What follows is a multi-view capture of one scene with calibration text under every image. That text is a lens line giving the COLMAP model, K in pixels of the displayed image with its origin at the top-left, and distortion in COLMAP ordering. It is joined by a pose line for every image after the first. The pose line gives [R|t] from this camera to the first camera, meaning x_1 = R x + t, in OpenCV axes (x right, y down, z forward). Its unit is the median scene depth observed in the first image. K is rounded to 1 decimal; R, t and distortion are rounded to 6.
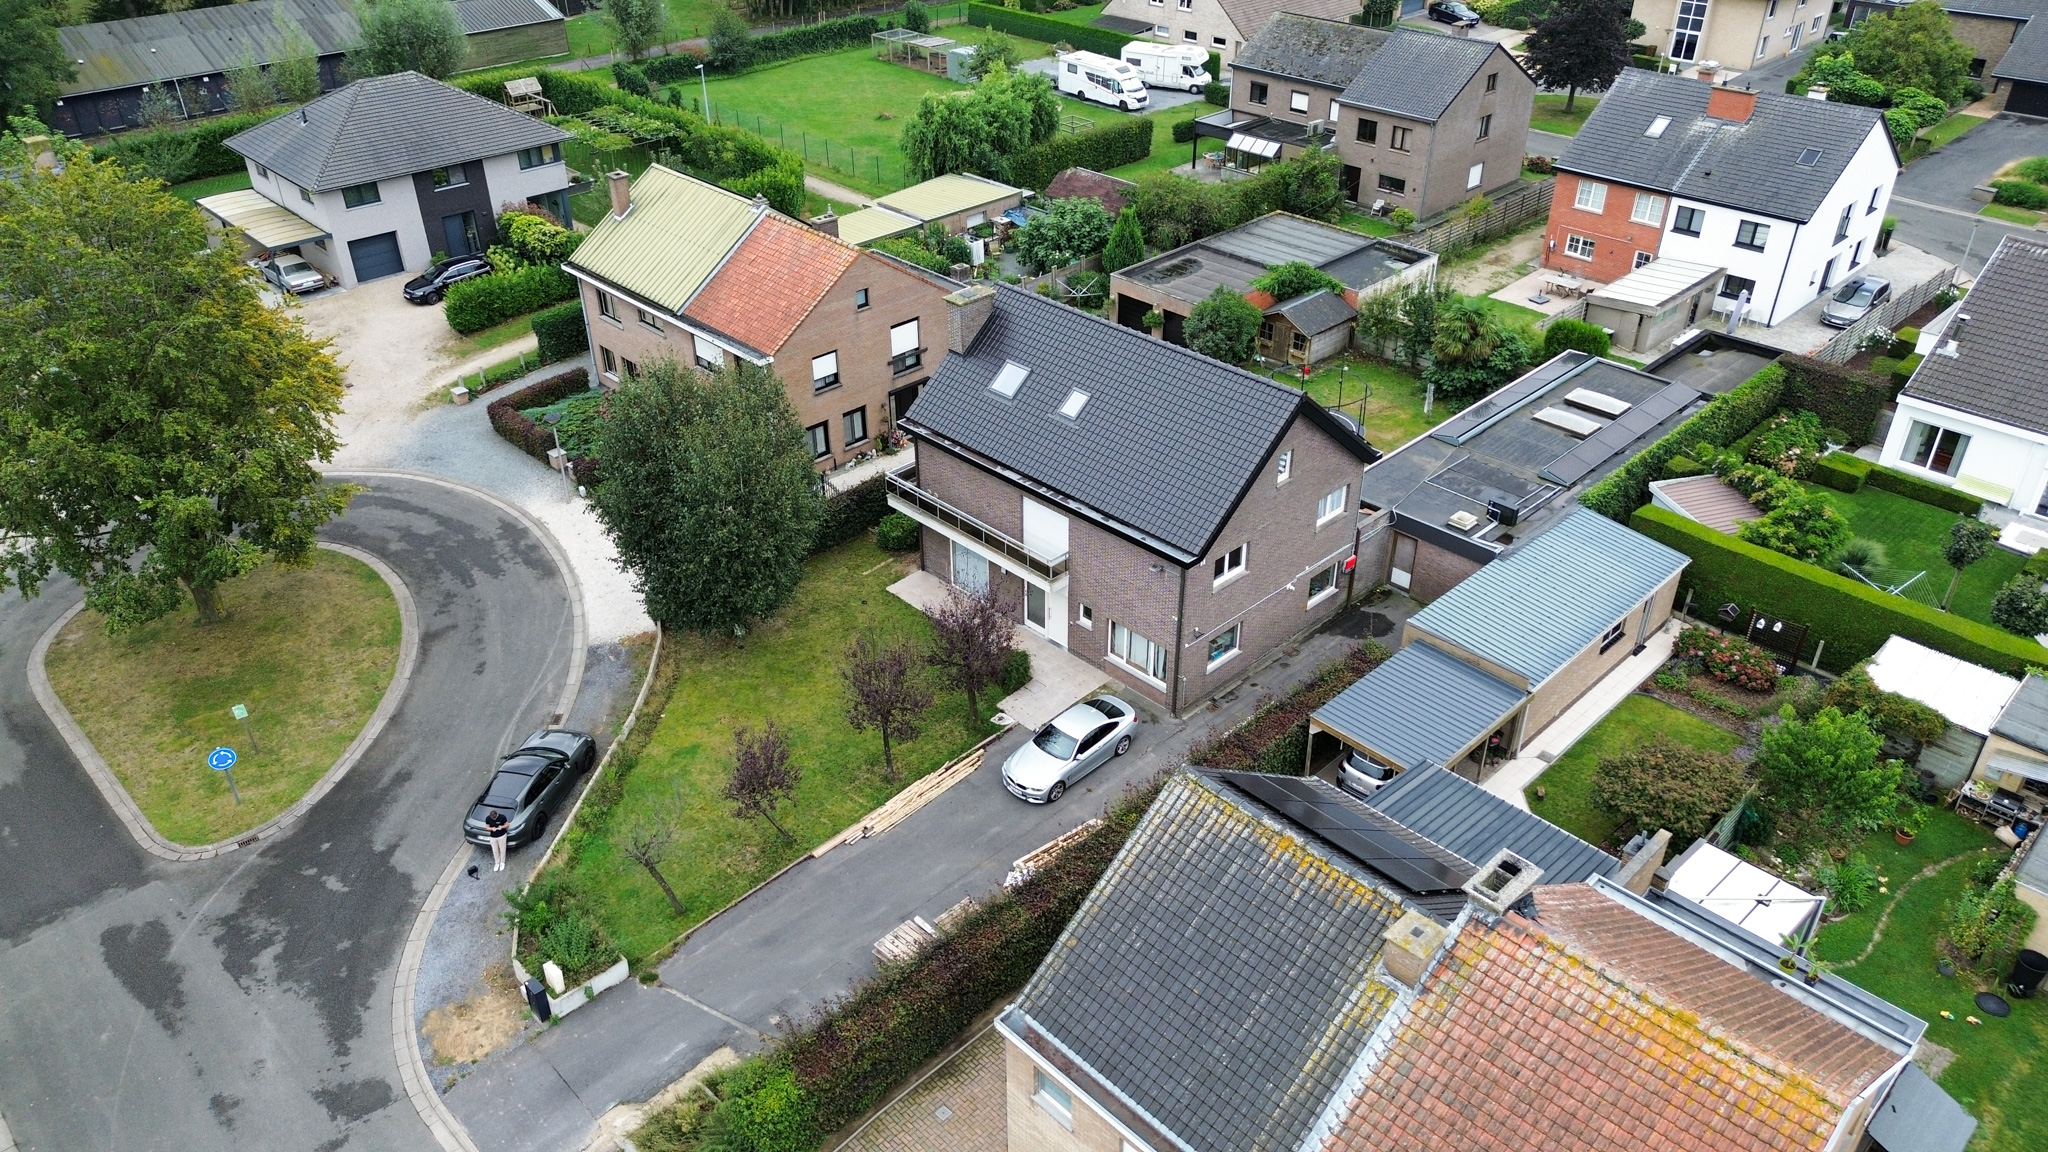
lens RADIAL K [[1450.2, 0, 1030.4], [0, 1450.2, 575.9], [0, 0, 1]] dist [0.063051, -0.058612]
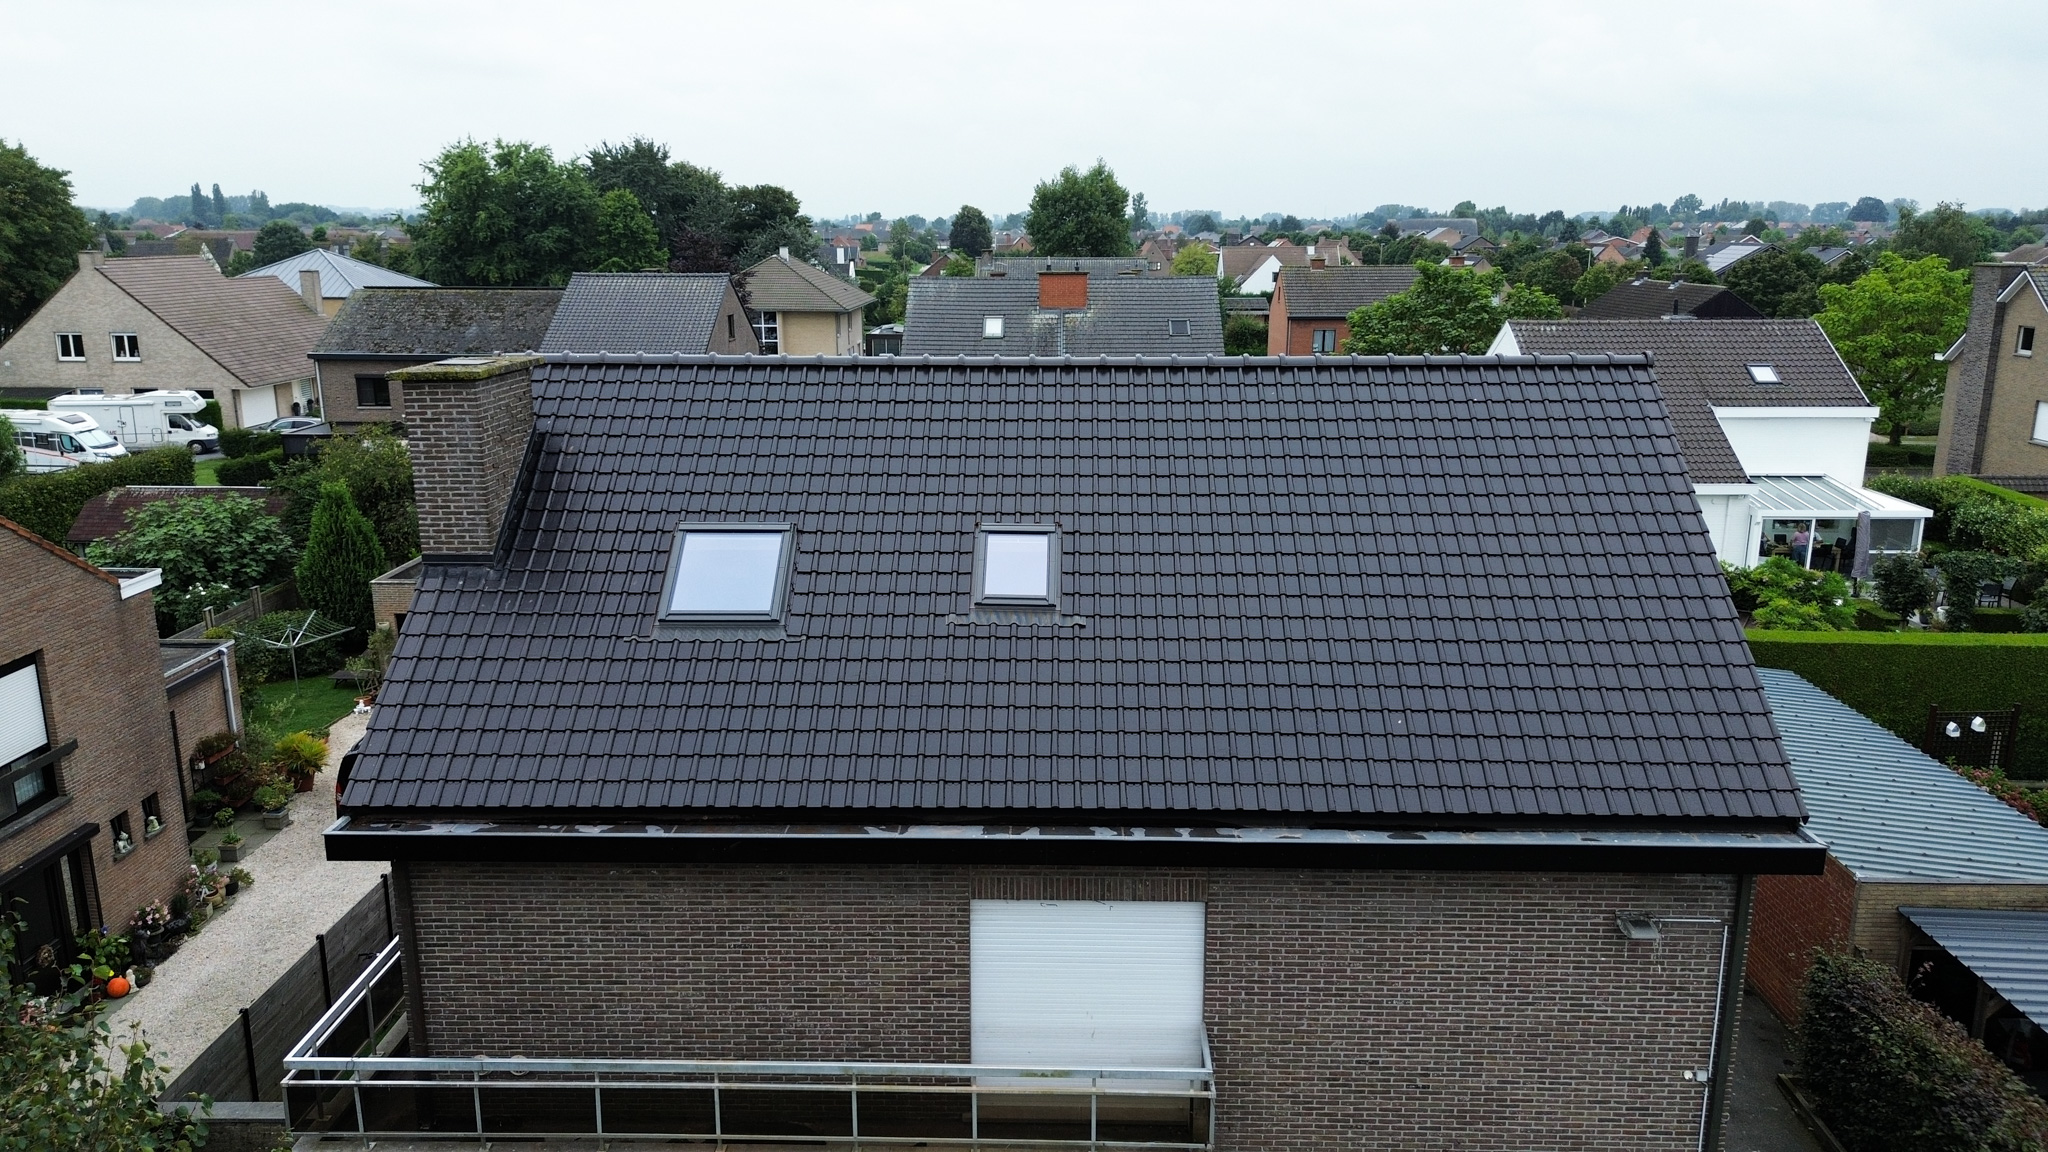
lens RADIAL K [[1450.2, 0, 1030.4], [0, 1450.2, 575.9], [0, 0, 1]] dist [0.063051, -0.058612]
pose [[0.715548, -0.157286, 0.680627, -0.114740], [0.368979, 0.912417, -0.177059, -0.036880], [-0.593166, 0.377831, 0.710913, 0.482314]]
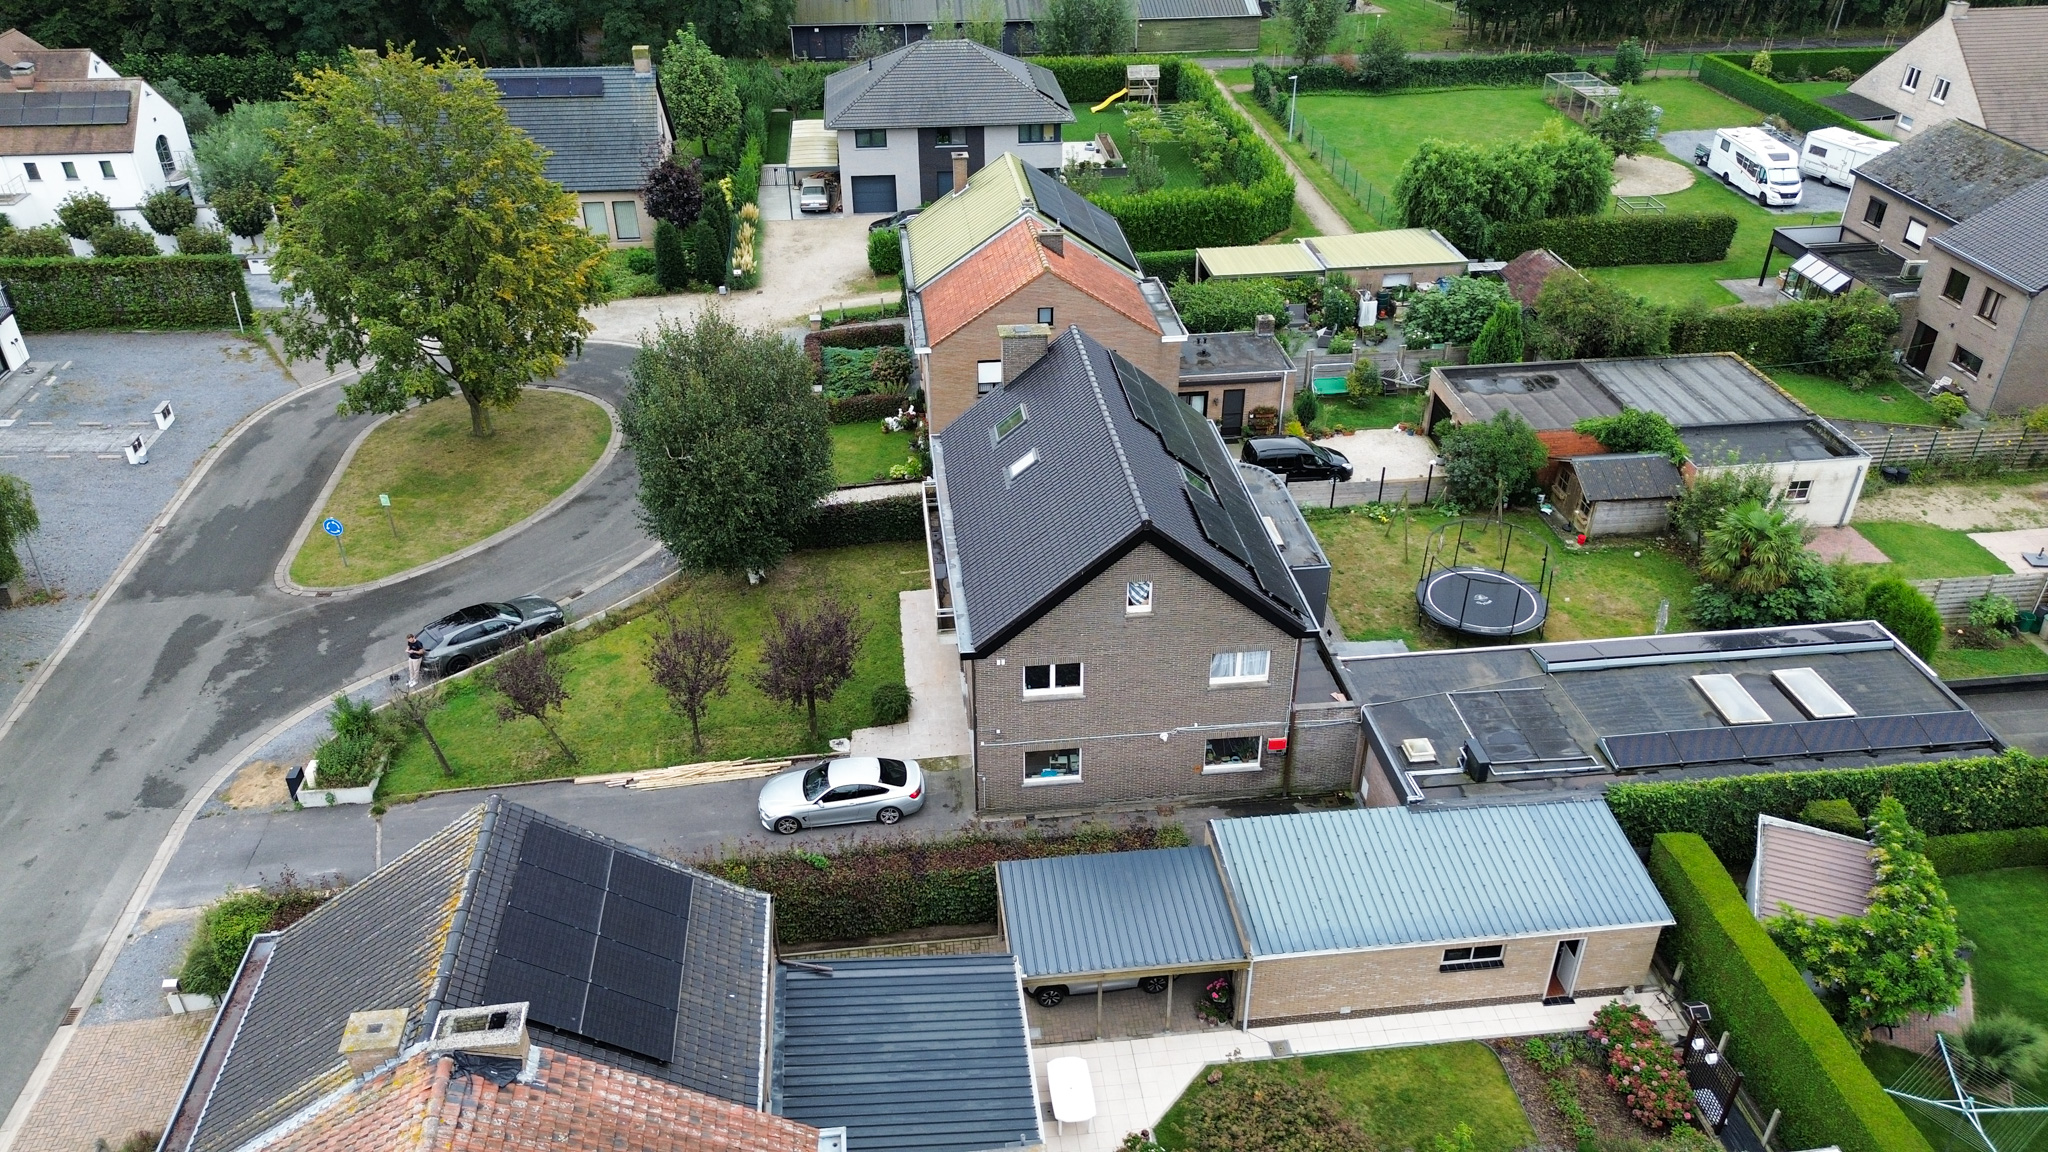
lens RADIAL K [[1450.2, 0, 1030.4], [0, 1450.2, 575.9], [0, 0, 1]] dist [0.063051, -0.058612]
pose [[0.789716, 0.329618, -0.517398, 0.336255], [-0.330519, 0.939126, 0.093807, -0.086833], [0.516822, 0.096929, 0.850588, 0.133028]]
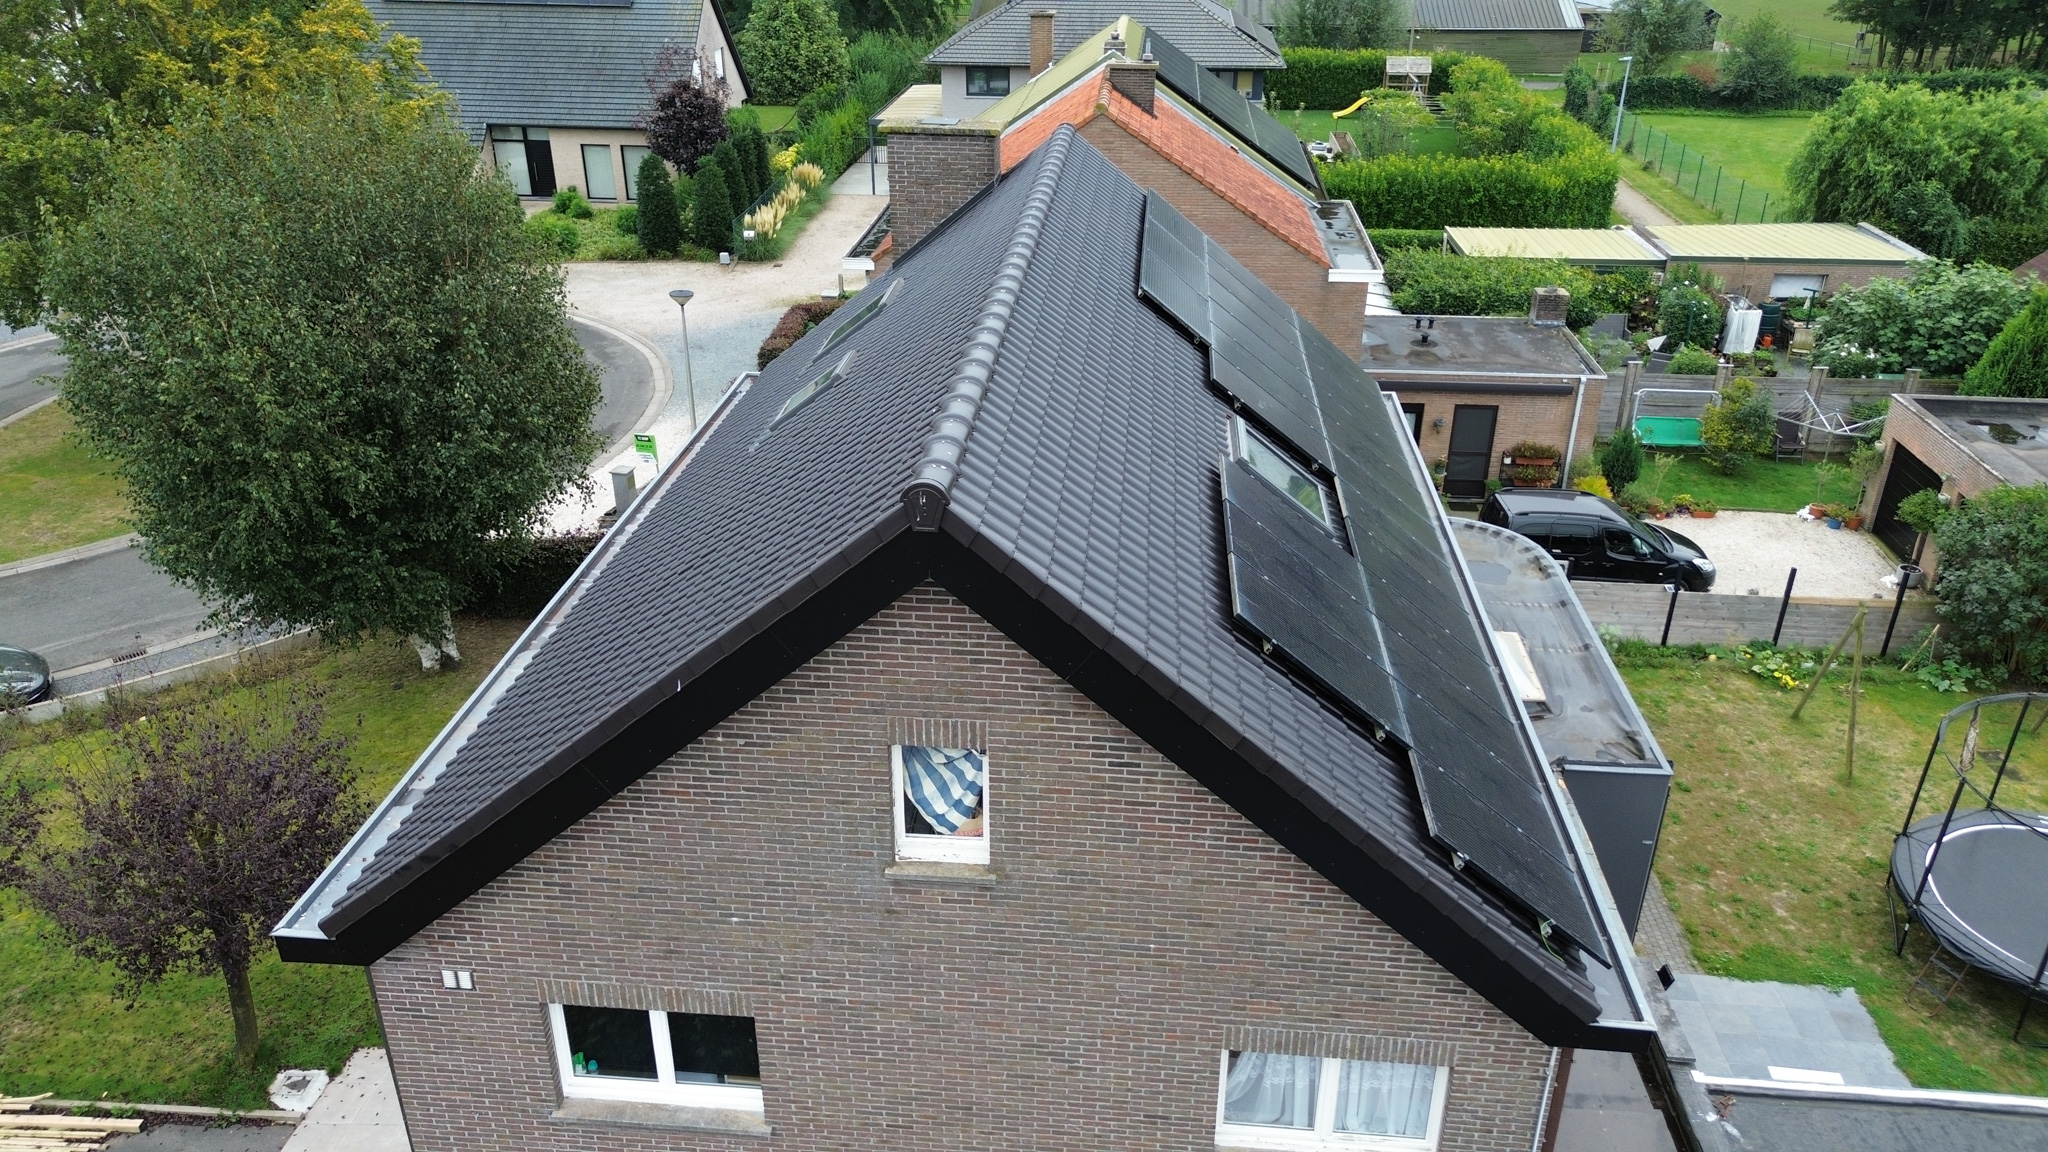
lens RADIAL K [[1450.2, 0, 1030.4], [0, 1450.2, 575.9], [0, 0, 1]] dist [0.063051, -0.058612]
pose [[0.646426, 0.343127, -0.681466, 0.193494], [-0.412069, 0.908710, 0.066667, -0.076346], [0.642131, 0.237716, 0.728807, 0.493063]]
